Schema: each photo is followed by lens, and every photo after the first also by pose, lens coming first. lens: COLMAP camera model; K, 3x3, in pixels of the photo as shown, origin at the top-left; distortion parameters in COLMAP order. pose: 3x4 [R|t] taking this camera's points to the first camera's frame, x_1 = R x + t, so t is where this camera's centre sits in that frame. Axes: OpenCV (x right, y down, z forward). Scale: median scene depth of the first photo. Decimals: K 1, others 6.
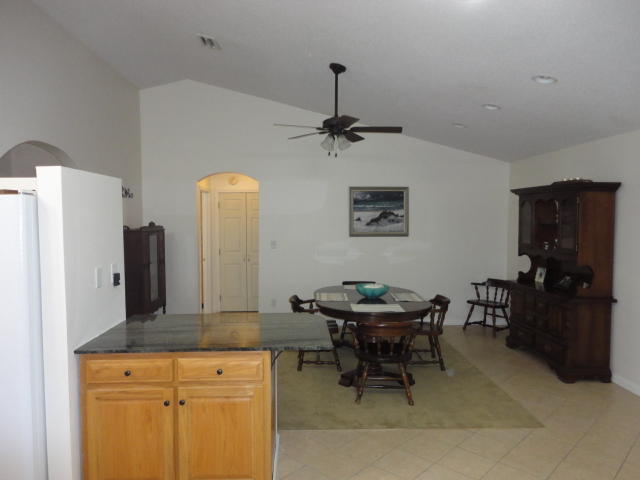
lens RADIAL K [[469.4, 0, 318.9], [0, 469.4, 239.9], [0, 0, 1]] dist [0.001181, -0.001310]
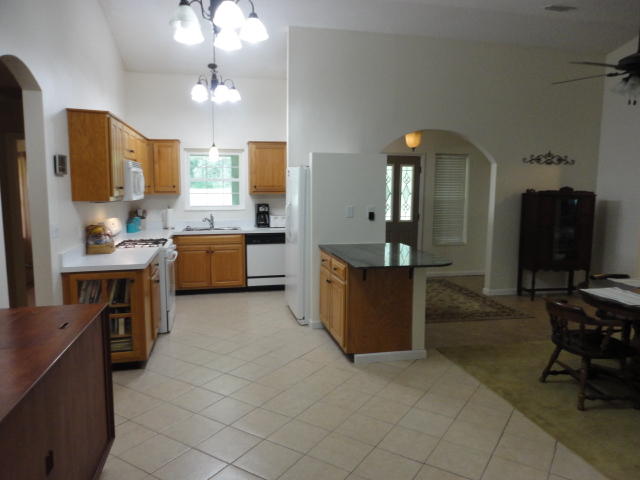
lens RADIAL K [[469.4, 0, 322.8], [0, 469.4, 243.9], [0, 0, 1]] dist [0.001181, -0.001310]
pose [[0.189138, 0.121572, -0.974396, 0.949235], [-0.060958, 0.991846, 0.111917, 0.008383], [0.980057, 0.038230, 0.195007, 0.436895]]
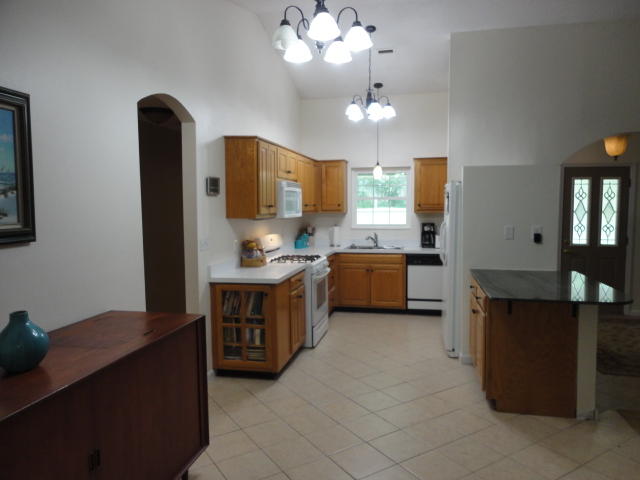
lens RADIAL K [[469.4, 0, 324.4], [0, 469.4, 240.2], [0, 0, 1]] dist [0.001181, -0.001310]
pose [[-0.242035, 0.073328, -0.967493, 0.879494], [-0.053258, 0.994633, 0.088708, 0.002986], [0.968805, 0.072997, -0.236831, 0.604611]]
